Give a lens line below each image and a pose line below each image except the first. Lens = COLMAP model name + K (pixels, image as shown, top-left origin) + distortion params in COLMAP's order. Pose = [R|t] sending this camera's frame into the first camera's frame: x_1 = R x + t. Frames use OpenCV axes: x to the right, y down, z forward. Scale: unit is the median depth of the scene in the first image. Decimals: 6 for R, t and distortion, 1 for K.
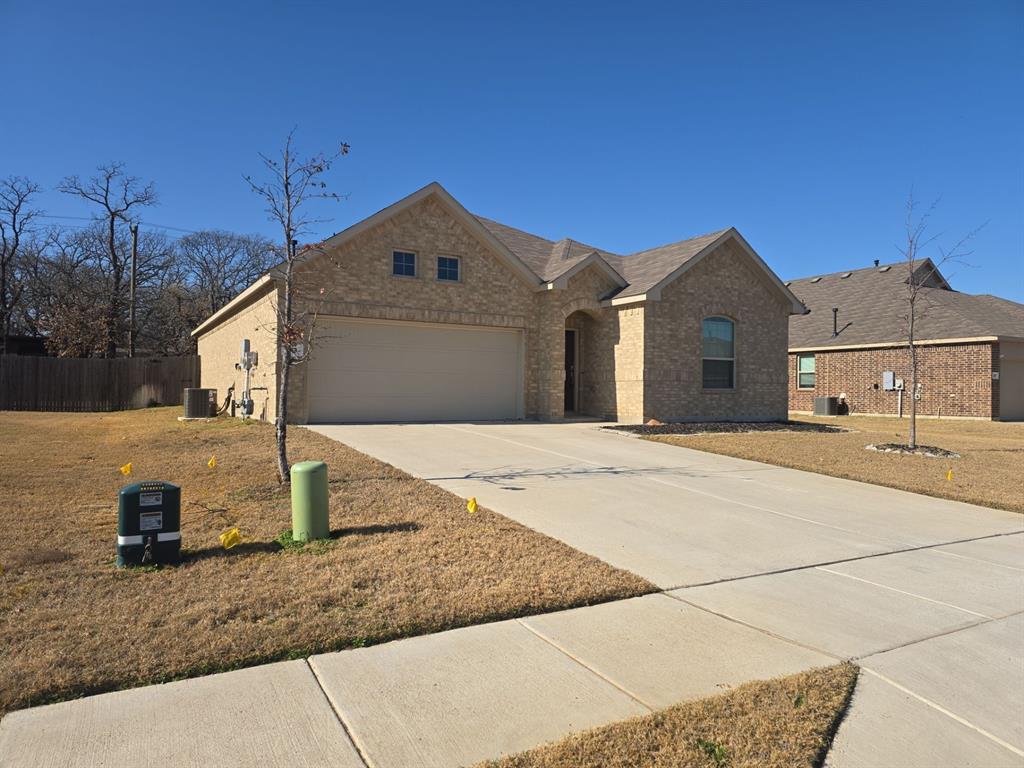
lens RADIAL K [[676.1, 0, 508.4], [0, 676.1, 385.6], [0, 0, 1]] dist [0.106636, -0.000945]
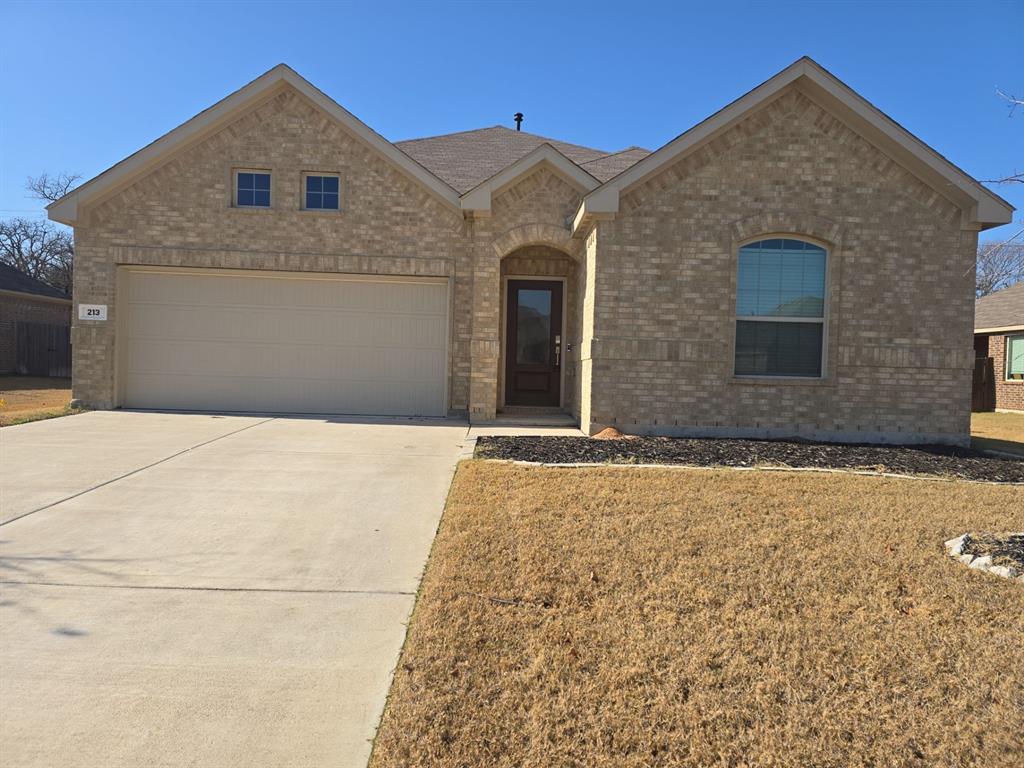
lens RADIAL K [[687.0, 0, 514.2], [0, 687.0, 381.0], [0, 0, 1]] dist [0.070838, -0.053164]
pose [[0.876929, 0.023941, -0.480023, 0.405487], [-0.017374, 0.999685, 0.018119, 0.002096], [0.480306, -0.007549, 0.877069, 0.458408]]
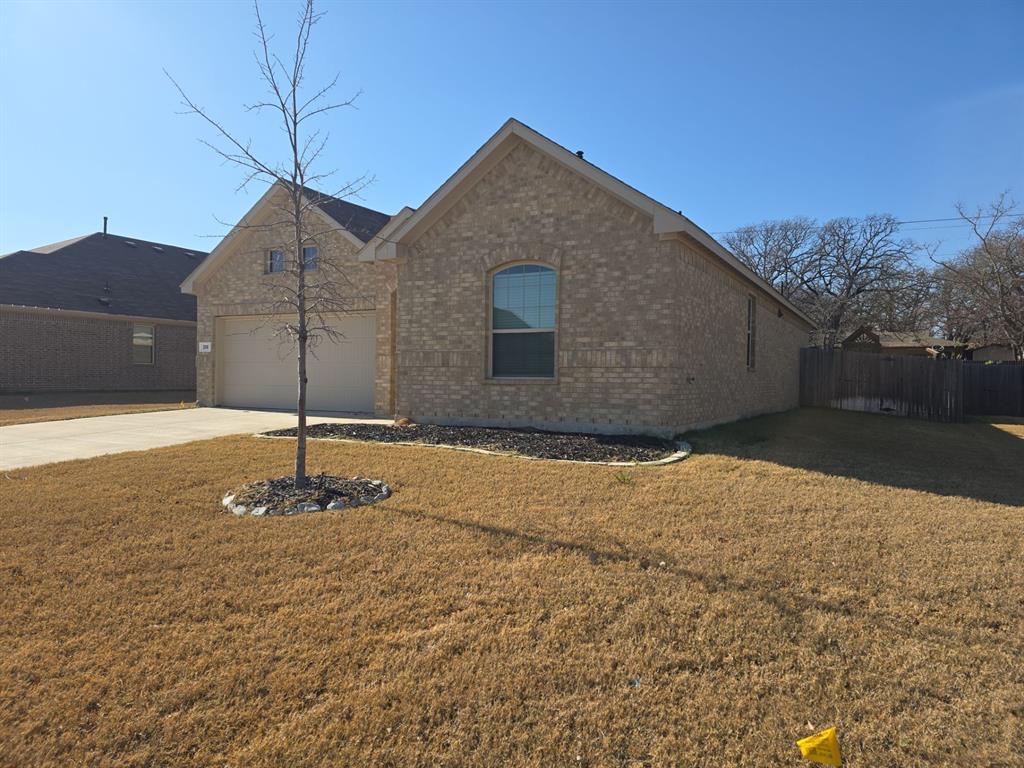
lens RADIAL K [[676.1, 0, 508.4], [0, 676.1, 385.6], [0, 0, 1]] dist [0.106636, -0.000945]
pose [[0.521146, 0.005624, -0.853449, 0.887794], [0.000541, 0.999976, 0.006920, 0.008325], [0.853467, -0.004068, 0.521130, 0.694337]]
